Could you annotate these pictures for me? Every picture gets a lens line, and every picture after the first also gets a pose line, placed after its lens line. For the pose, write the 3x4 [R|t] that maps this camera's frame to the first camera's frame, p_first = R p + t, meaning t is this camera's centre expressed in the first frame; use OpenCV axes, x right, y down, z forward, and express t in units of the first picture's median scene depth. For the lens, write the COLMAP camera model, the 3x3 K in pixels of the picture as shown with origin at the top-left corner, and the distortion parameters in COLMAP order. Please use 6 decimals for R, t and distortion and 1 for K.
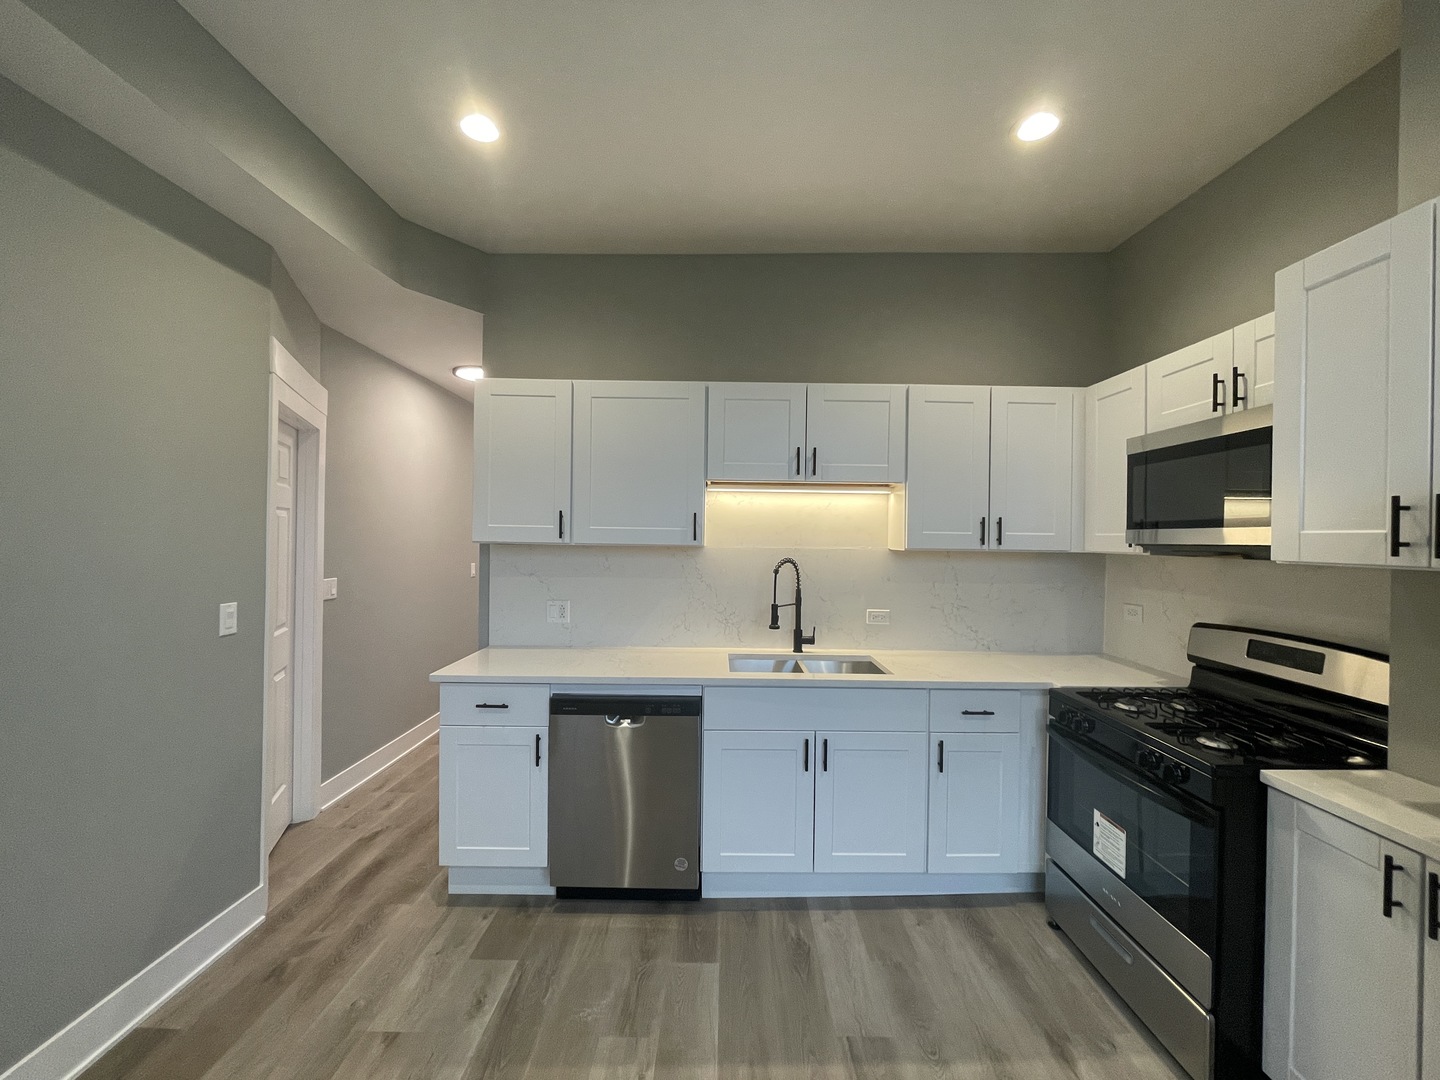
lens RADIAL K [[579.8, 0, 720.0], [0, 579.8, 540.0], [0, 0, 1]] dist [-0.002193, -0.000991]
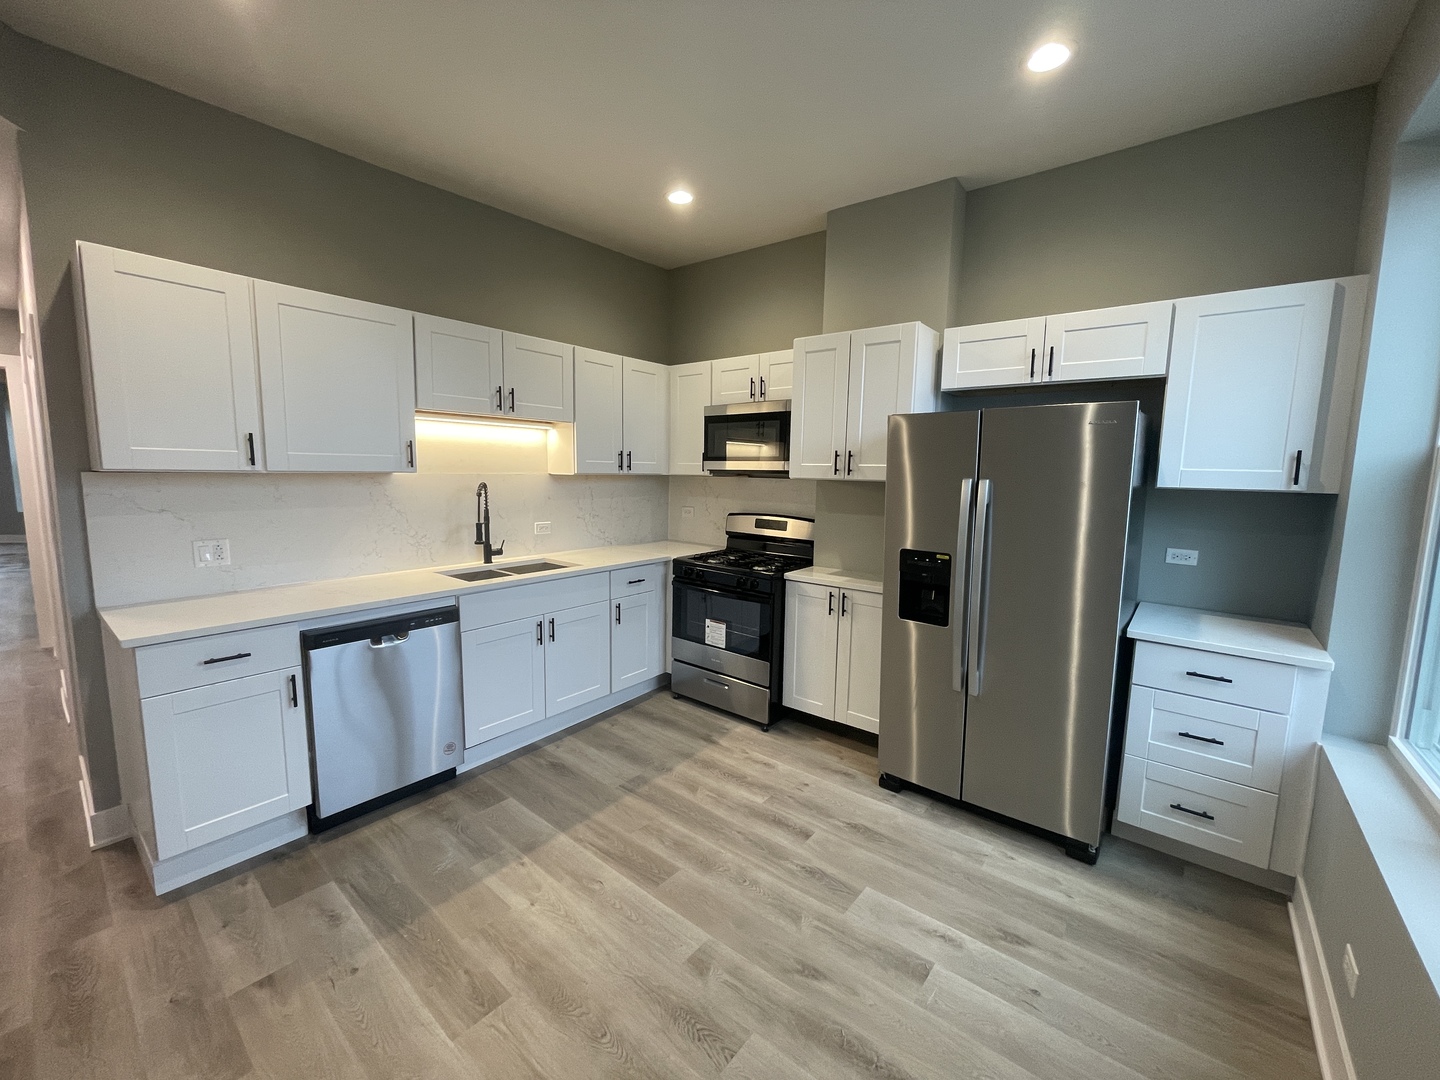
lens RADIAL K [[579.8, 0, 720.0], [0, 579.8, 540.0], [0, 0, 1]] dist [-0.002193, -0.000991]
pose [[0.628731, -0.097707, 0.771460, -0.585847], [-0.003930, 0.991663, 0.128799, -0.006517], [-0.777613, -0.084012, 0.623105, -0.109359]]
